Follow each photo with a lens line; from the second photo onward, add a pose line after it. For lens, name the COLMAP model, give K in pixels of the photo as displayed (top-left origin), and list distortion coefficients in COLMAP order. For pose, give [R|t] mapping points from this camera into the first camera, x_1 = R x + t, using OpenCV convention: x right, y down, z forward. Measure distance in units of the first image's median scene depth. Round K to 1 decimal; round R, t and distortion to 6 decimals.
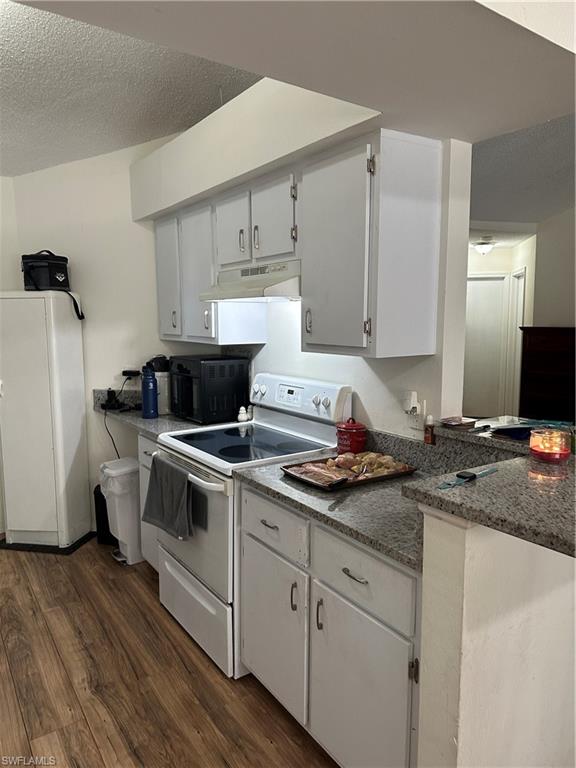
lens RADIAL K [[536.8, 0, 287.4], [0, 536.8, 375.6], [0, 0, 1]] dist [0.063973, -0.077041]
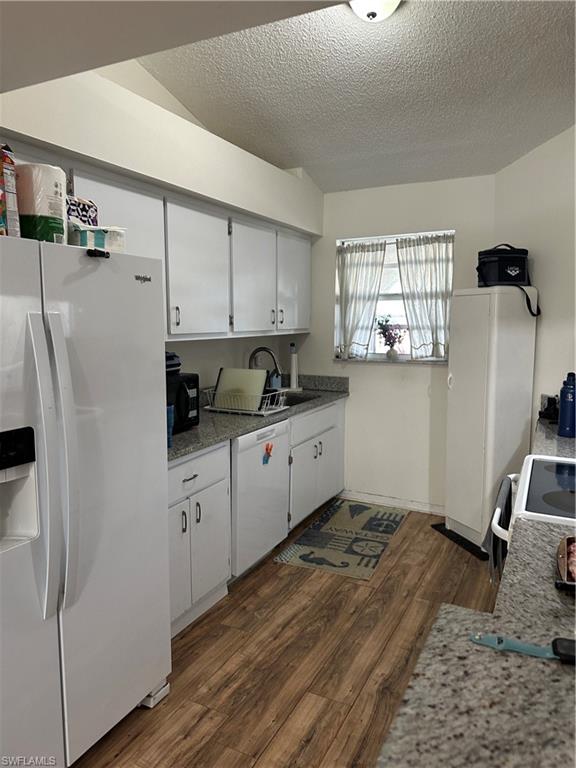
lens RADIAL K [[536.8, 0, 287.4], [0, 536.8, 375.6], [0, 0, 1]] dist [0.063973, -0.077041]
pose [[0.481751, 0.100961, -0.870473, 0.288009], [-0.096243, 0.993428, 0.061958, -0.027559], [0.871007, 0.053928, 0.488301, 0.263139]]
